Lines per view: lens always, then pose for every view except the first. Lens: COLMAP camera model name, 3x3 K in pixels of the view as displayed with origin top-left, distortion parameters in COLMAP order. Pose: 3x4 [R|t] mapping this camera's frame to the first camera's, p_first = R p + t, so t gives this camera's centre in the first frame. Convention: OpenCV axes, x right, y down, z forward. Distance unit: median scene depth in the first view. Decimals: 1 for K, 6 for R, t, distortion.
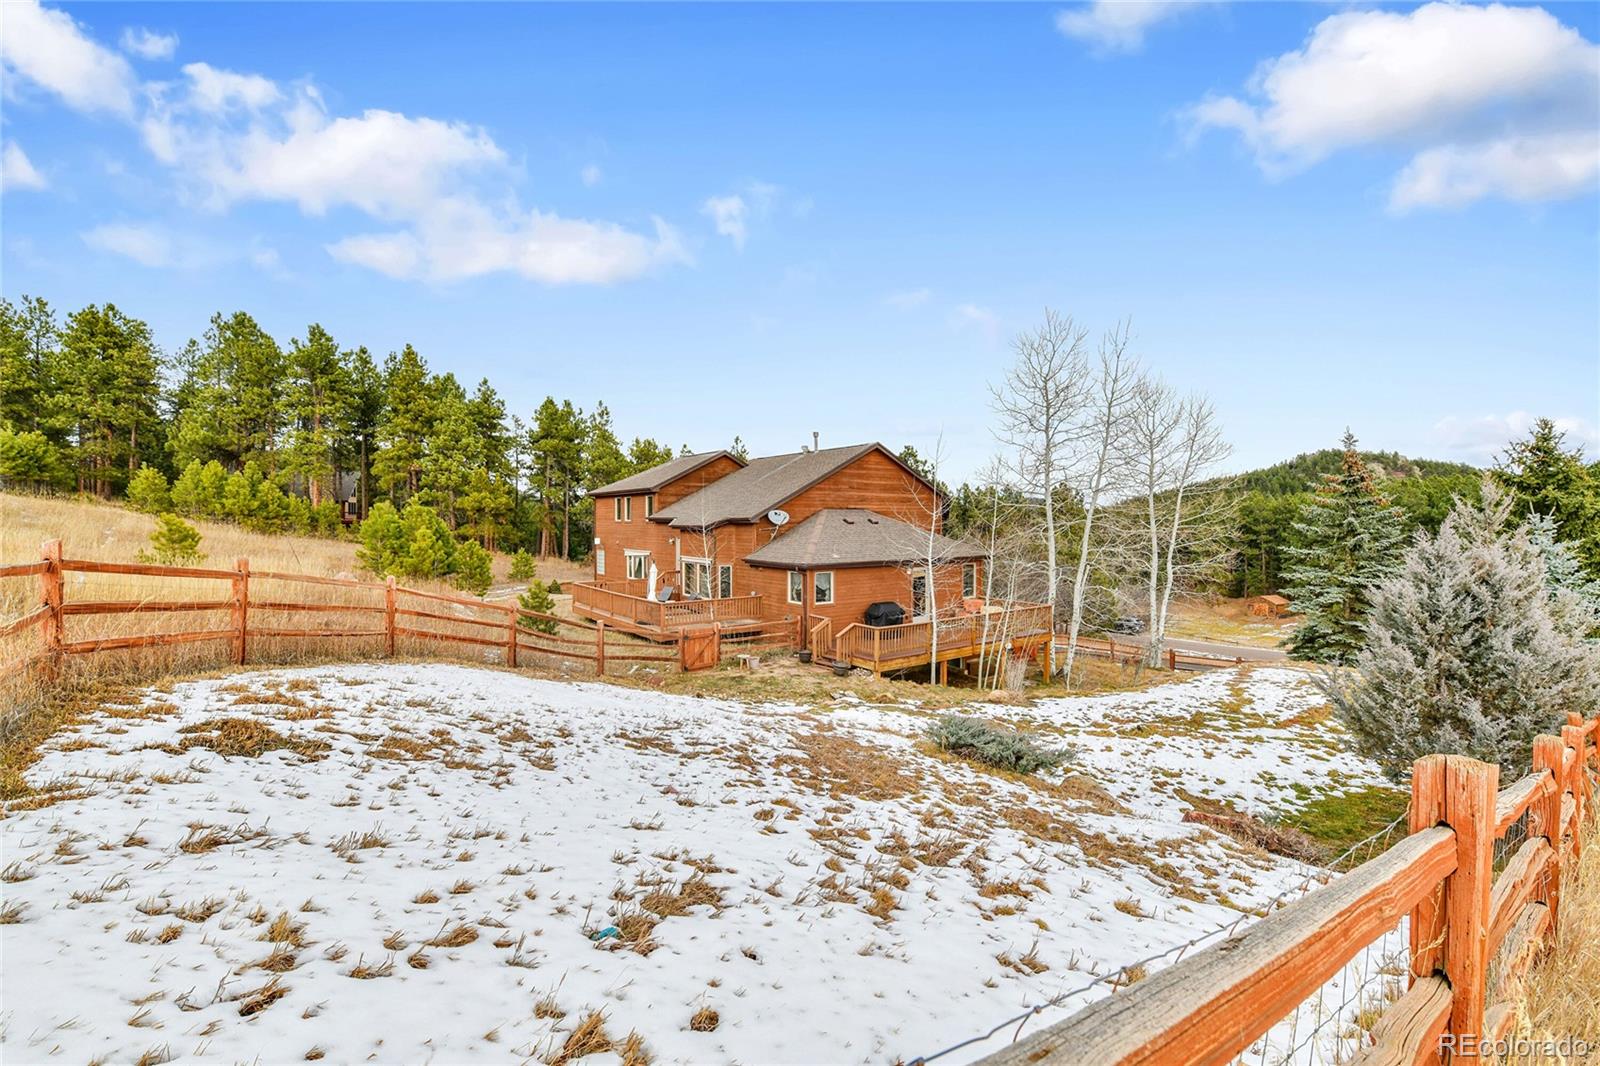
lens RADIAL K [[700.8, 0, 815.8], [0, 700.8, 520.8], [0, 0, 1]] dist [0.010674, -0.000718]
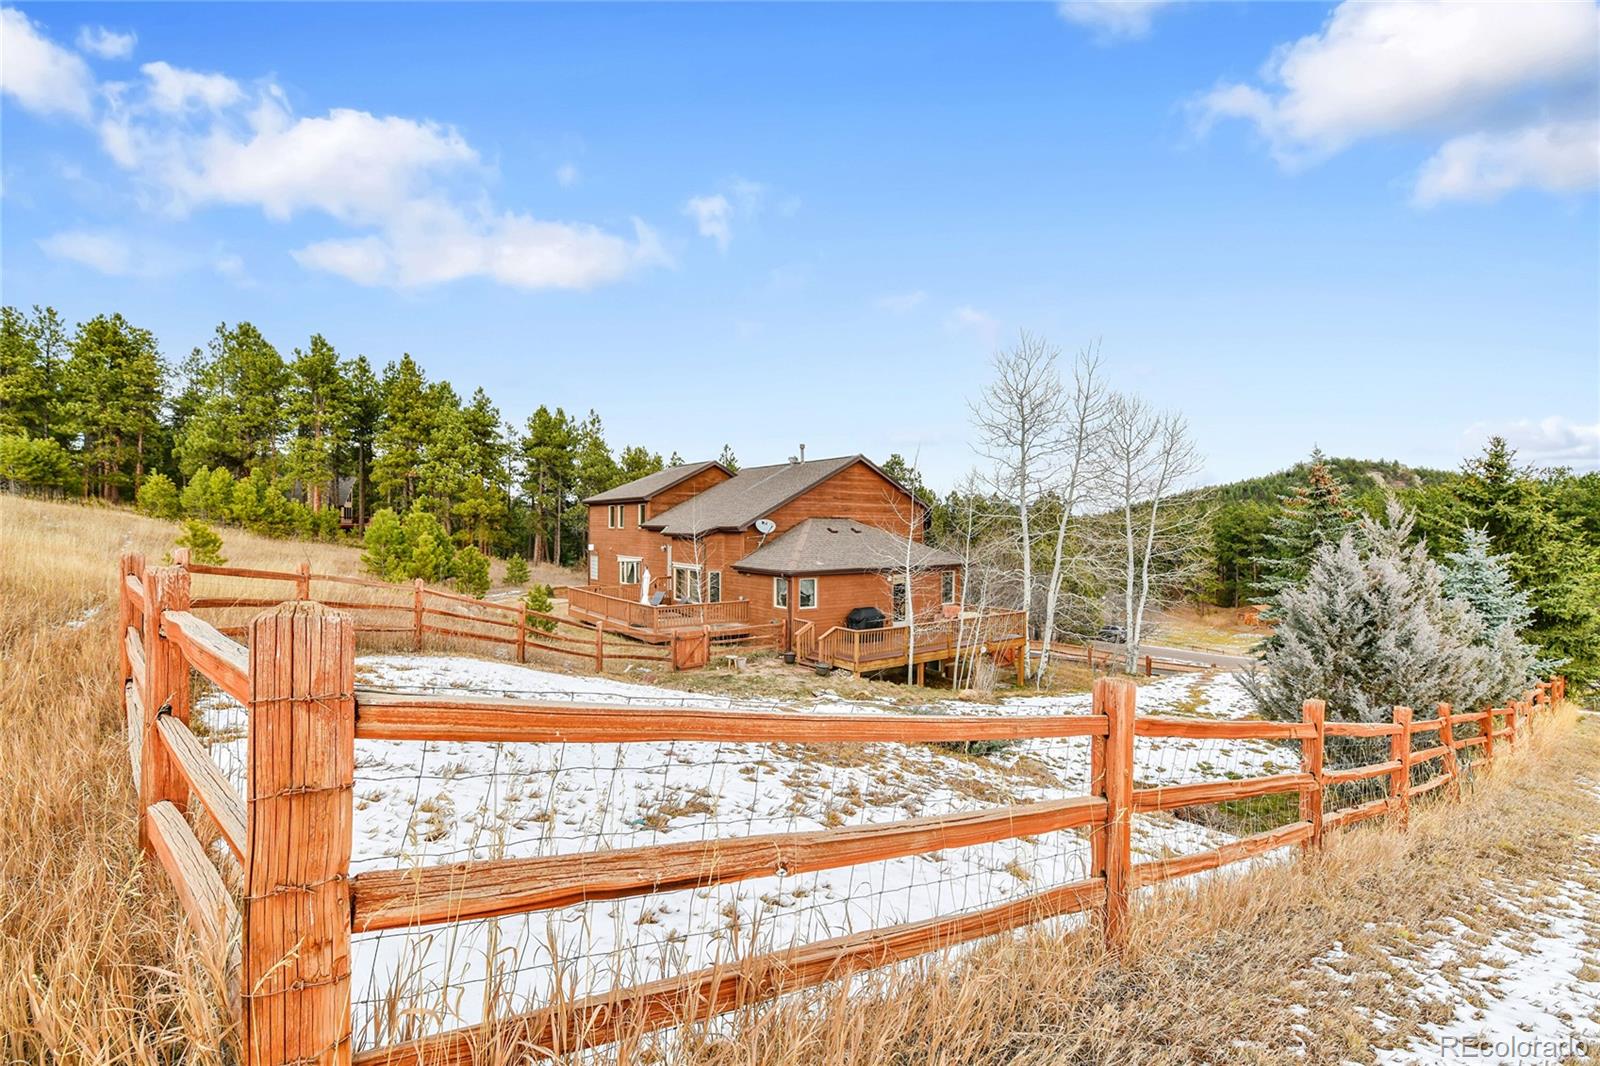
lens RADIAL K [[700.8, 0, 800.4], [0, 700.8, 536.3], [0, 0, 1]] dist [0.010674, -0.000718]
pose [[0.999964, 0.006019, -0.006003, 0.004959], [-0.005943, 0.999903, 0.012586, -0.003079], [0.006078, -0.012549, 0.999903, -0.046131]]
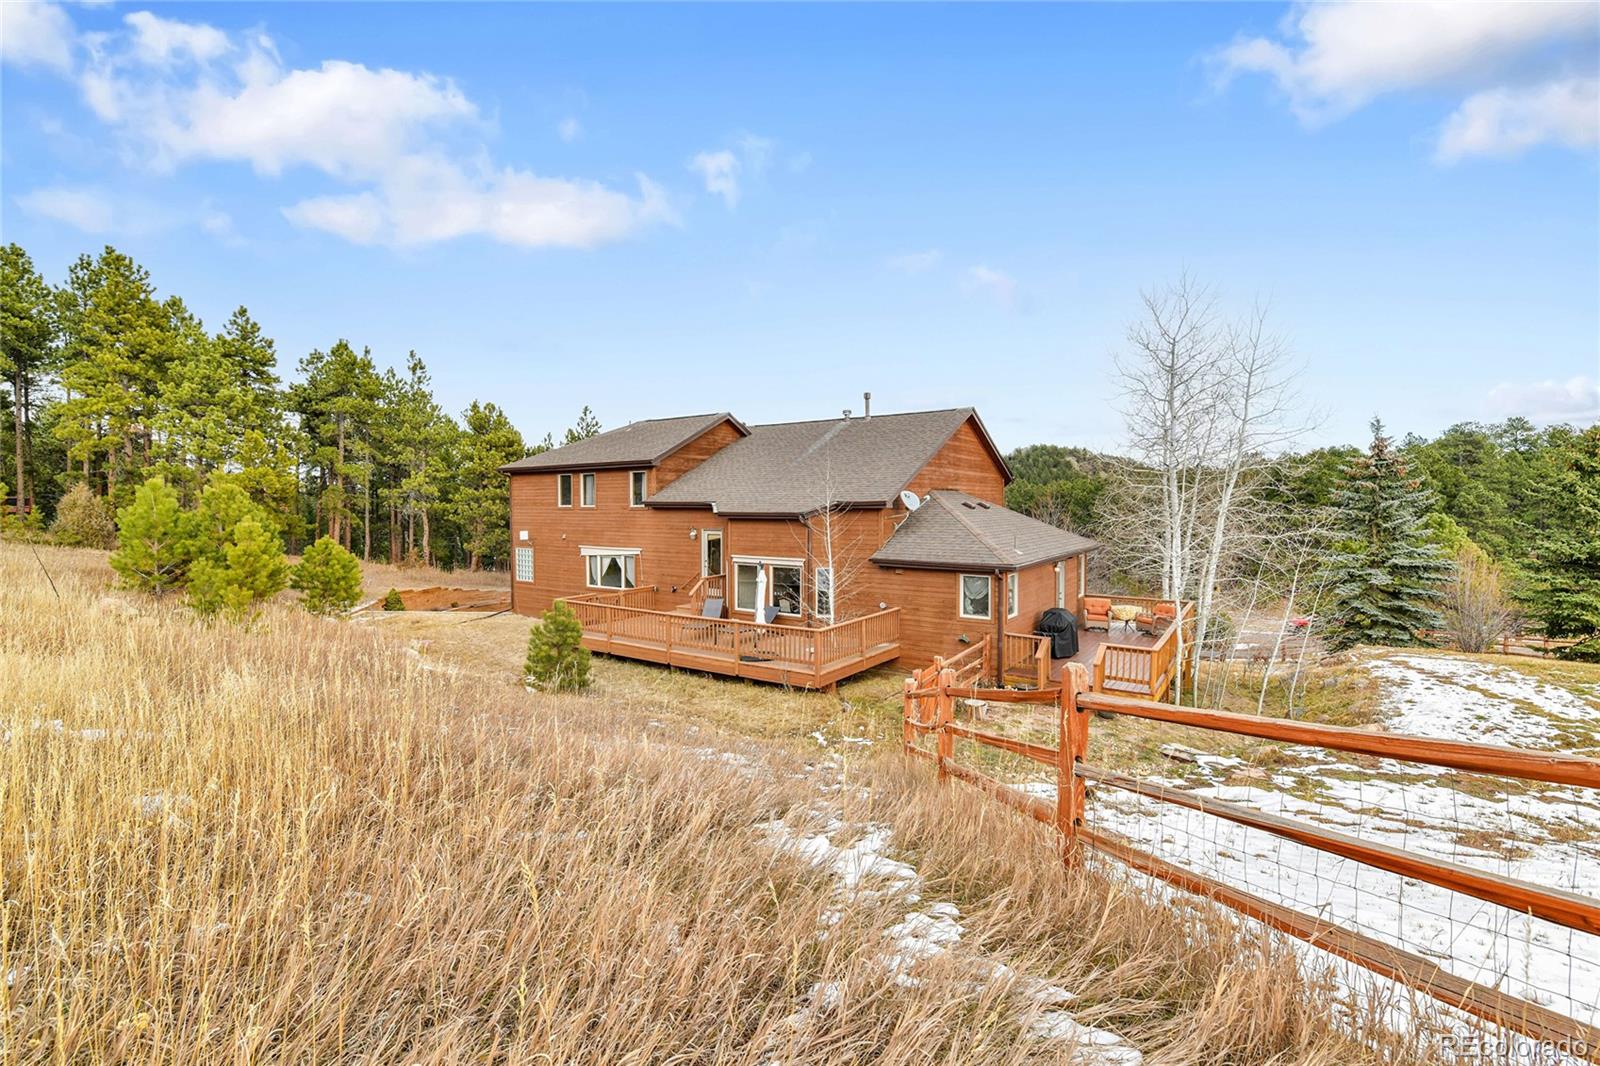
lens RADIAL K [[700.8, 0, 794.7], [0, 700.8, 535.5], [0, 0, 1]] dist [0.010674, -0.000718]
pose [[0.949950, -0.017001, 0.311938, -0.356748], [0.004502, 0.999159, 0.040745, 0.000927], [-0.312368, -0.037302, 0.949228, 0.307532]]
